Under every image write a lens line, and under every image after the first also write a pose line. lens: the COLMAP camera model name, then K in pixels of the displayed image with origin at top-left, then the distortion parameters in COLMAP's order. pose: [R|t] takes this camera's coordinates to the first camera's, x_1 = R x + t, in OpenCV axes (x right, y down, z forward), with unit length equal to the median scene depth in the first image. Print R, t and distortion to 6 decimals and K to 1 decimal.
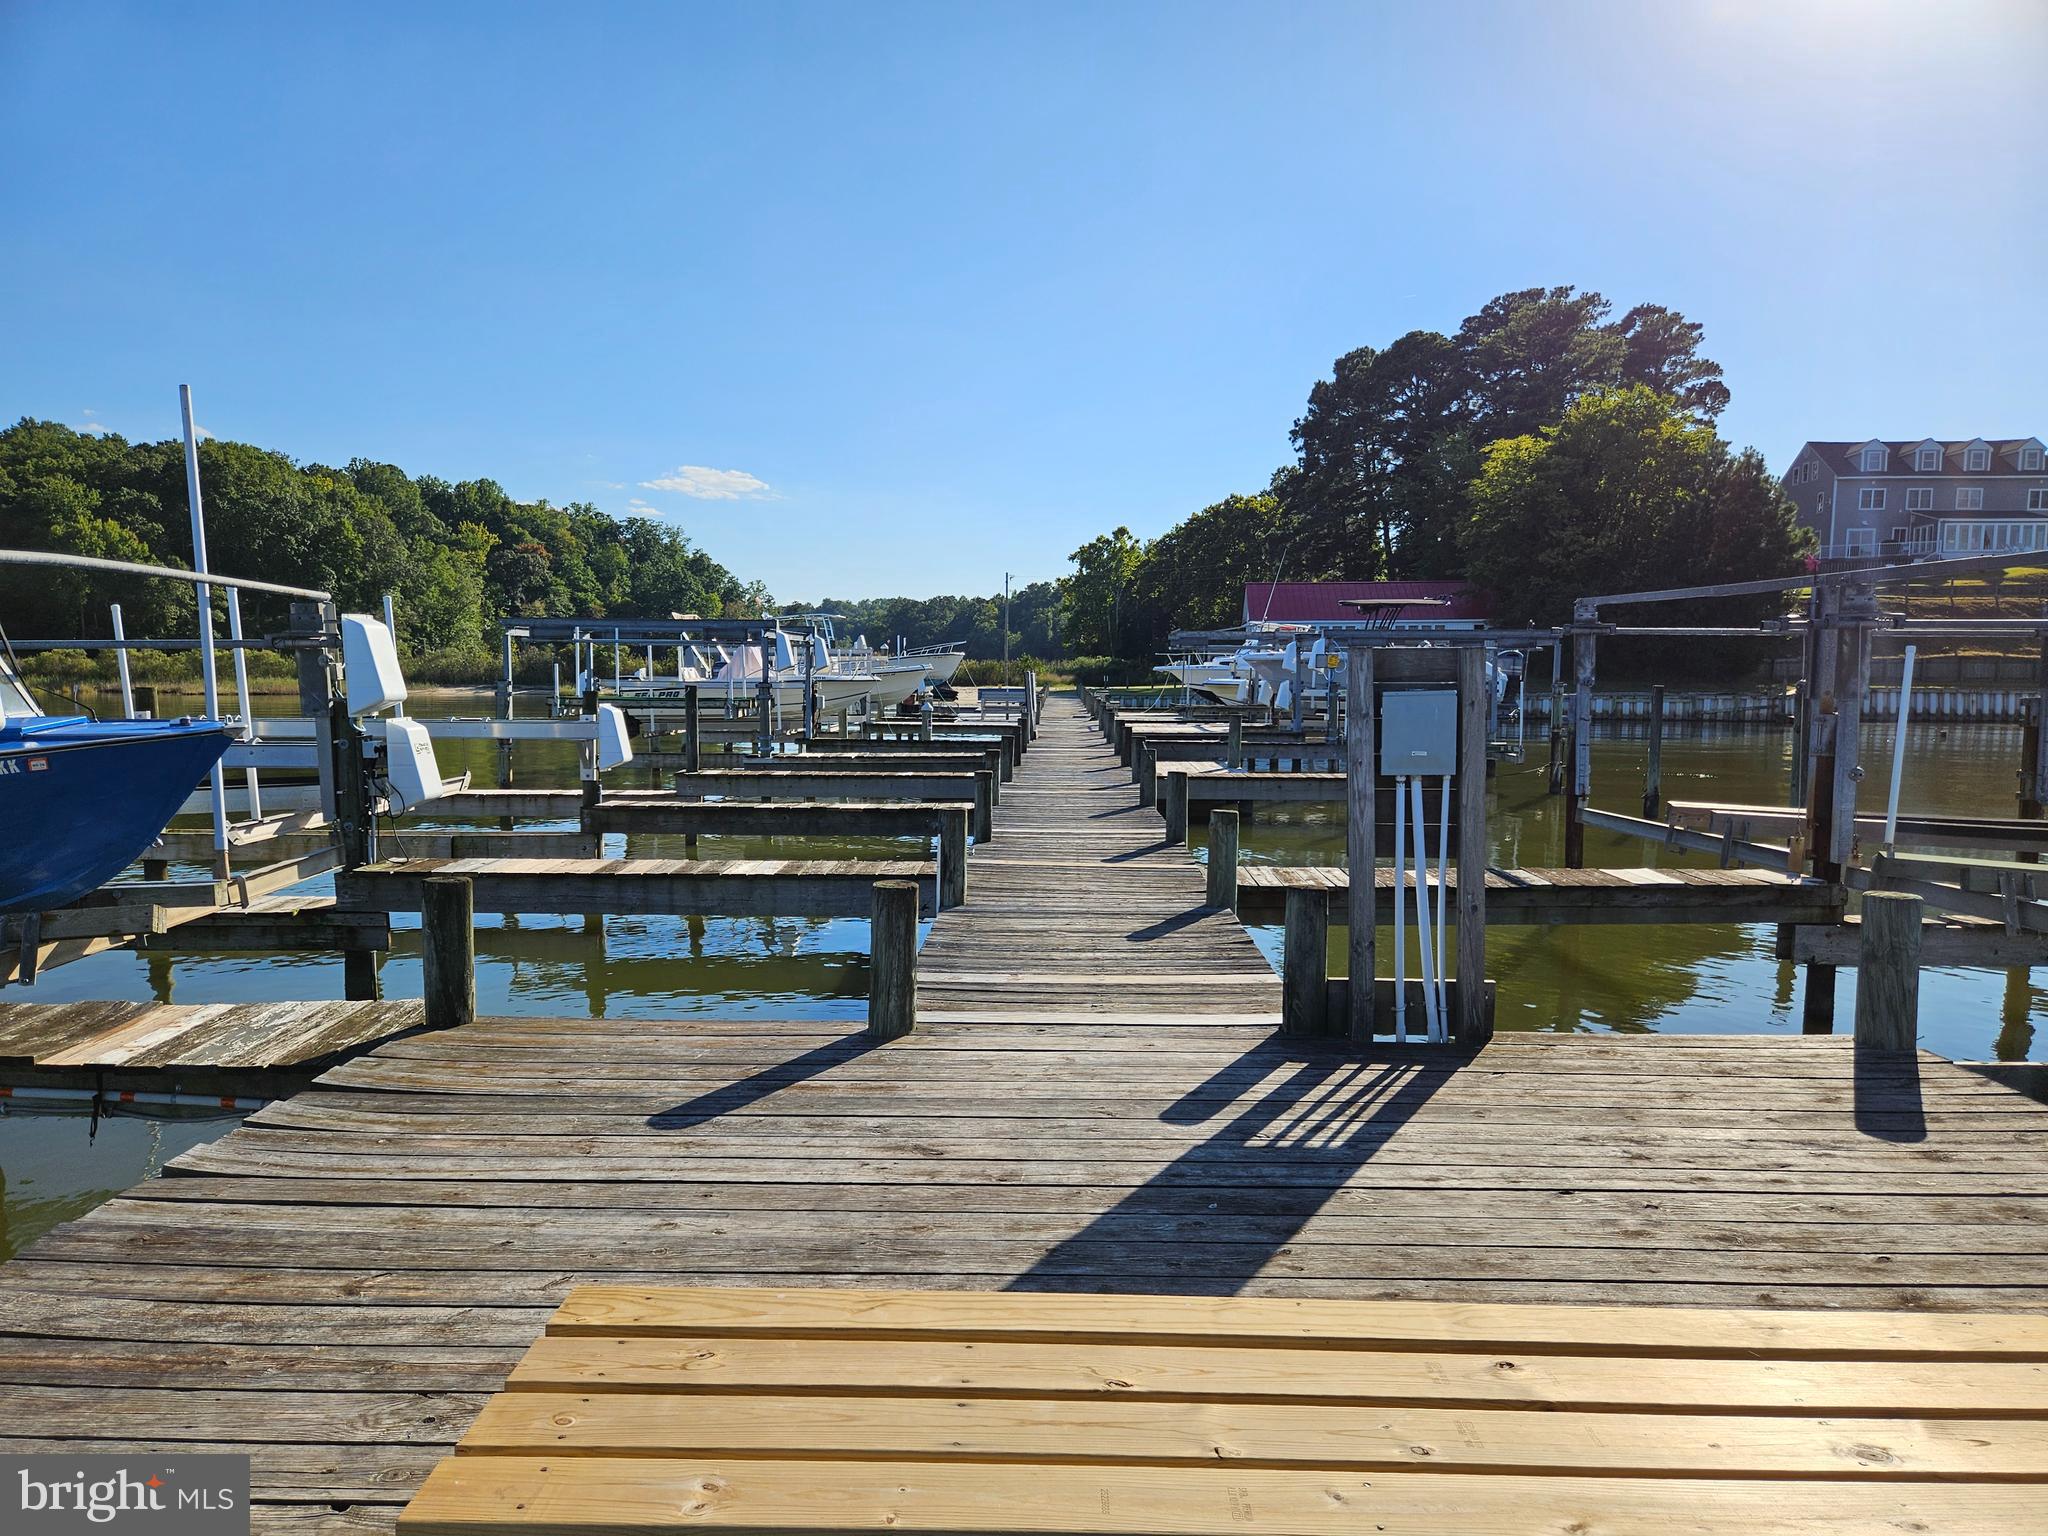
lens RADIAL K [[1505.1, 0, 1024.0], [0, 1505.1, 768.0], [0, 0, 1]] dist [0.002449, 0.001750]
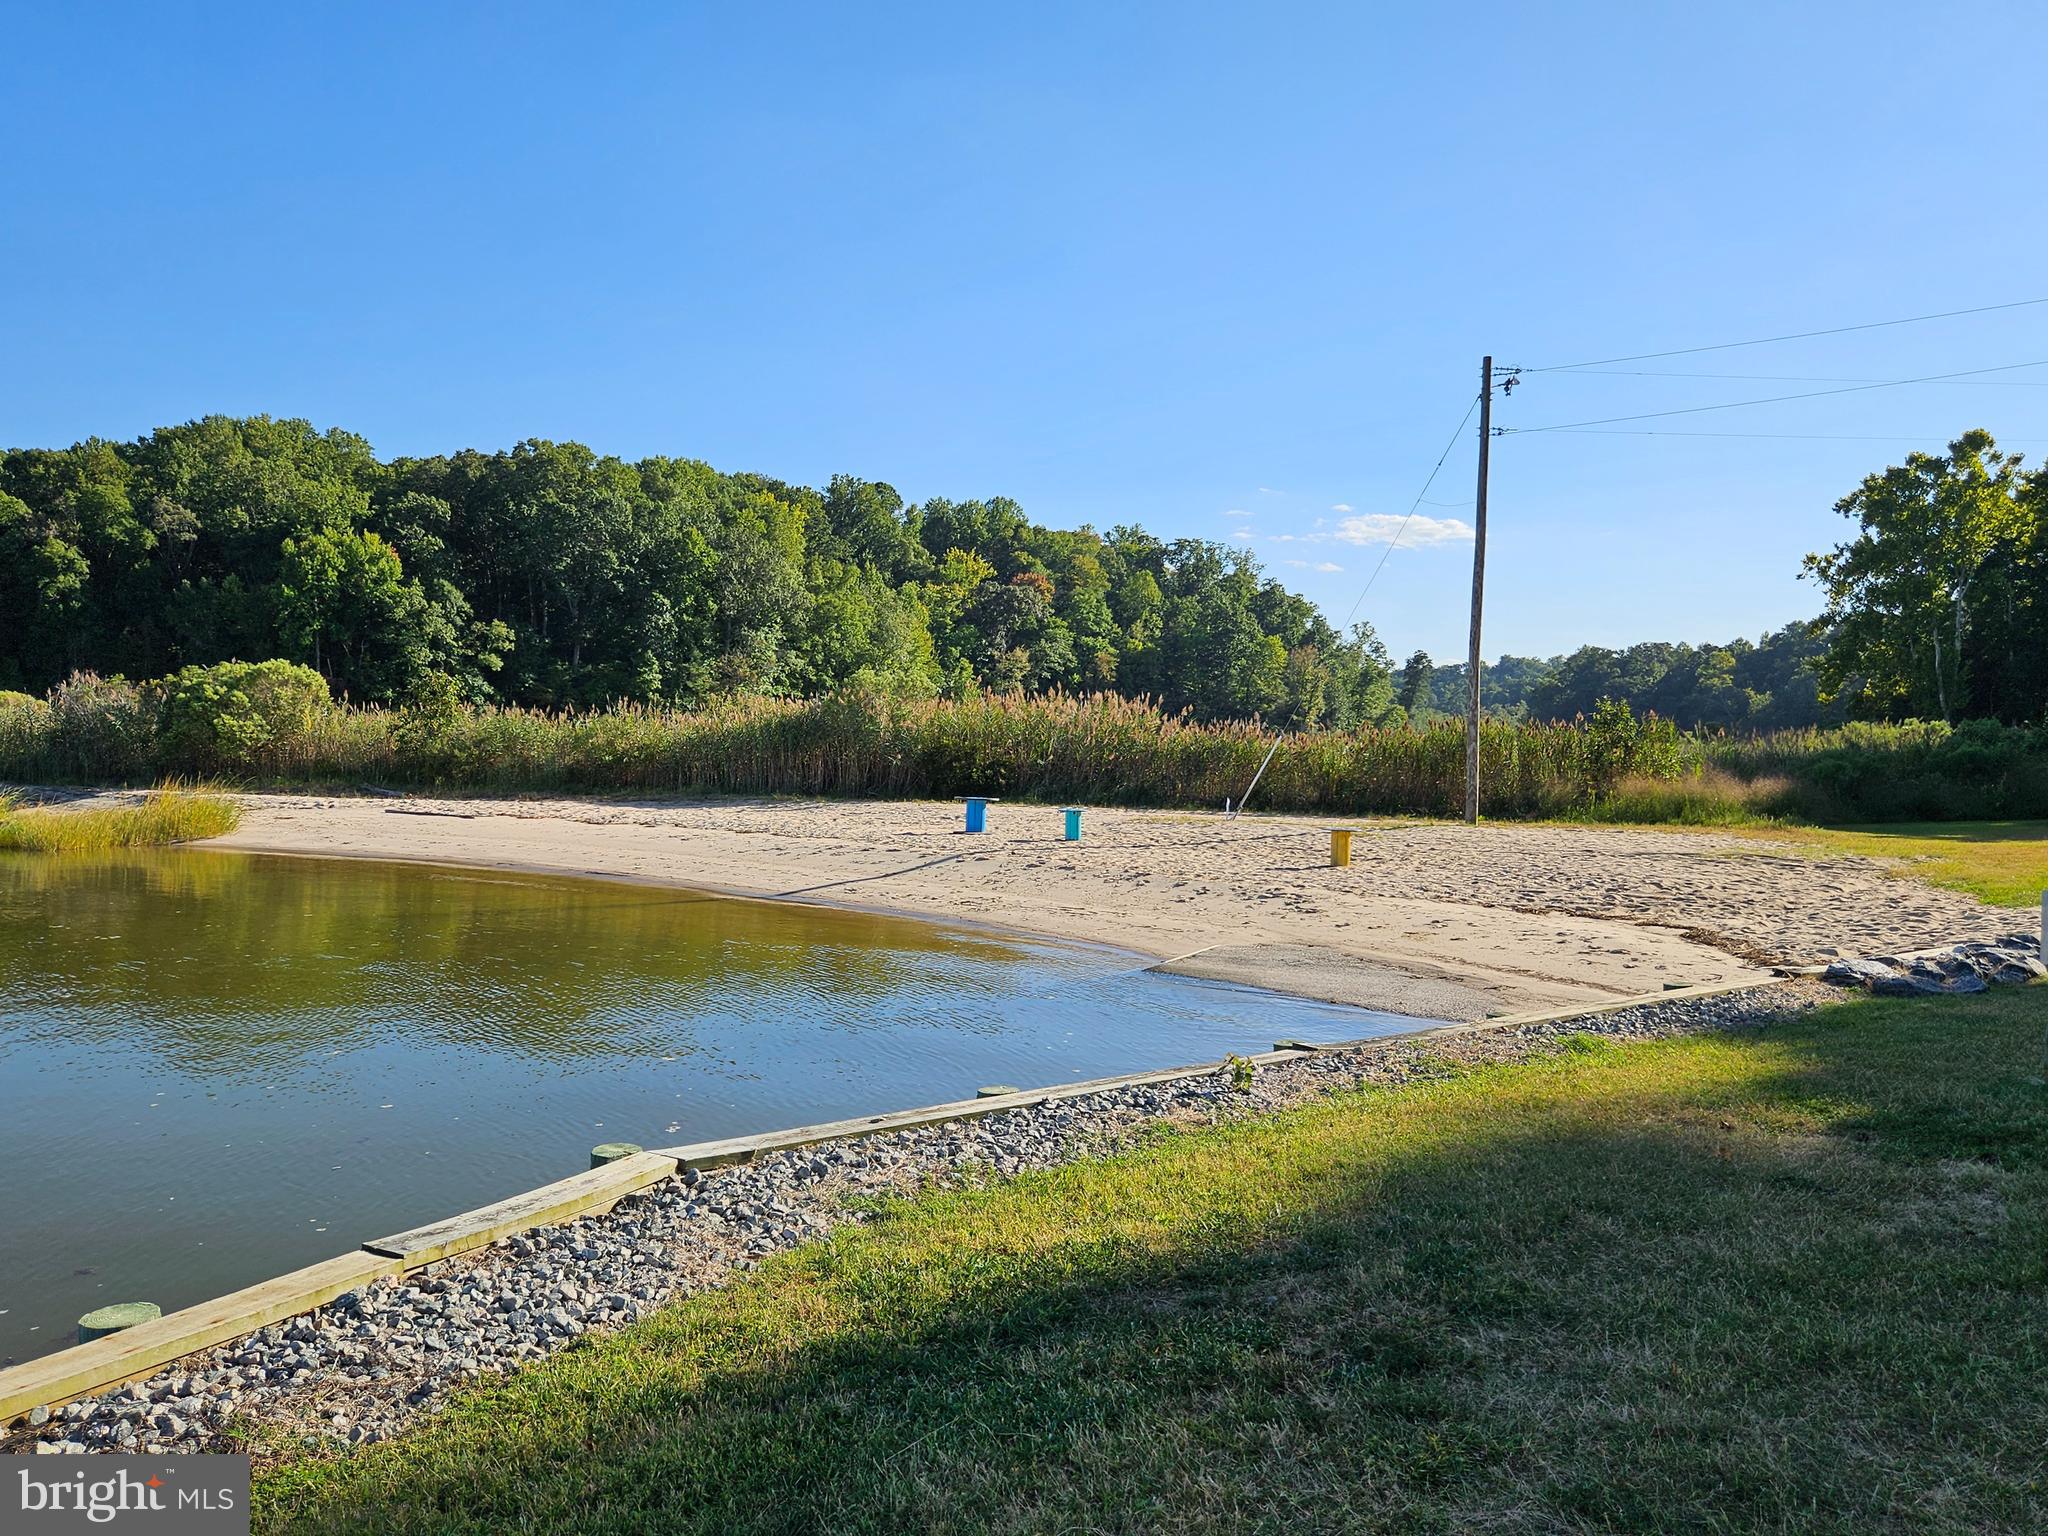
lens RADIAL K [[1505.1, 0, 1024.0], [0, 1505.1, 768.0], [0, 0, 1]] dist [0.002449, 0.001750]
pose [[0.887301, 0.016454, -0.460897, 0.015601], [-0.038908, 0.998471, -0.039259, -0.022443], [0.459546, 0.052767, 0.886585, 0.328345]]
